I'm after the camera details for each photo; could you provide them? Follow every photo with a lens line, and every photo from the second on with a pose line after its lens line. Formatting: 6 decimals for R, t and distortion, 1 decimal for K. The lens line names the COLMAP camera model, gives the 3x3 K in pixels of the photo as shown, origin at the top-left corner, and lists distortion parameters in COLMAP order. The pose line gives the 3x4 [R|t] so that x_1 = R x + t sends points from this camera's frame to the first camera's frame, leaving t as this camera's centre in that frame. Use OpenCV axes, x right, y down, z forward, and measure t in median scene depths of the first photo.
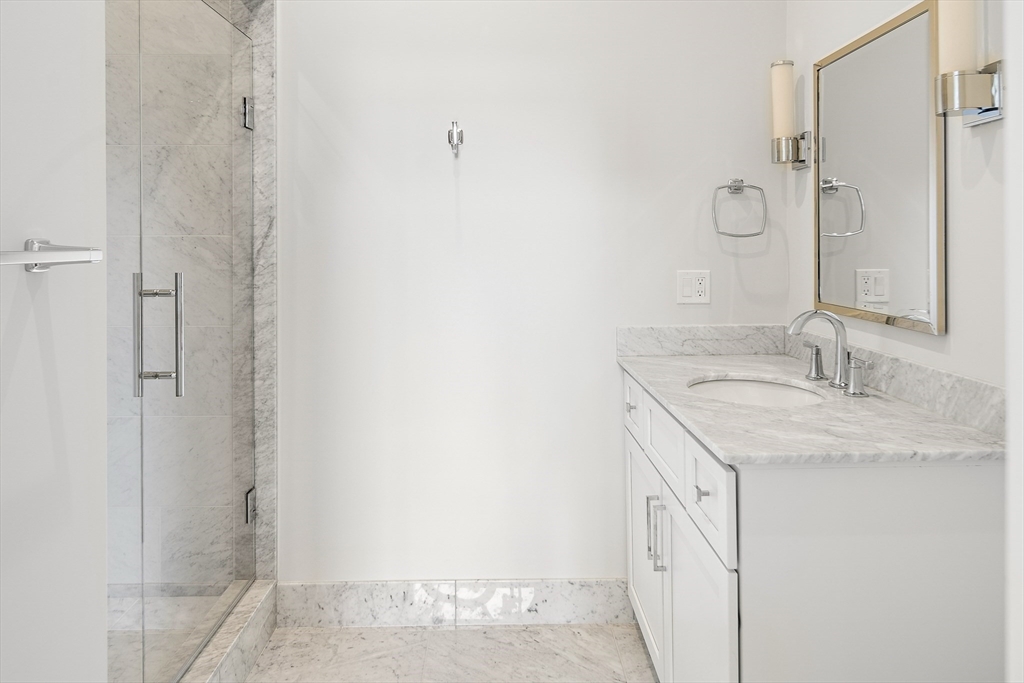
lens RADIAL K [[703.8, 0, 512.0], [0, 703.8, 337.8], [0, 0, 1]] dist [-0.001944, 0.005547]
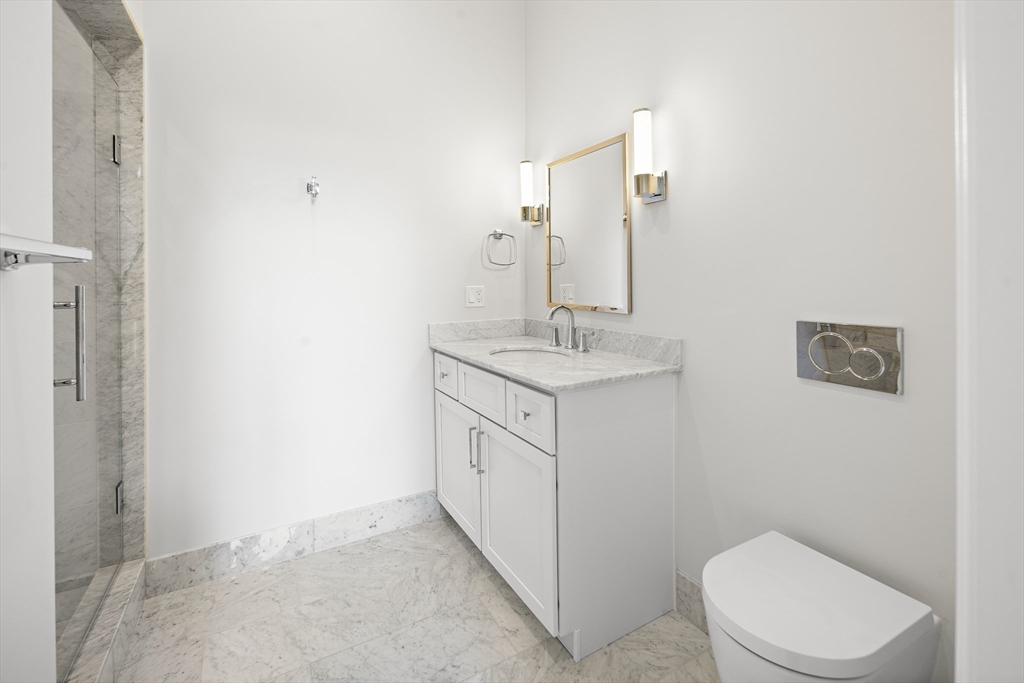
lens RADIAL K [[458.1, 0, 513.5], [0, 458.1, 342.1], [0, 0, 1]] dist [0.001550, -0.003065]
pose [[0.873893, -0.066386, 0.481564, -0.172673], [0.067389, 0.997610, 0.015235, 0.021084], [-0.481424, 0.019138, 0.876279, 0.043735]]
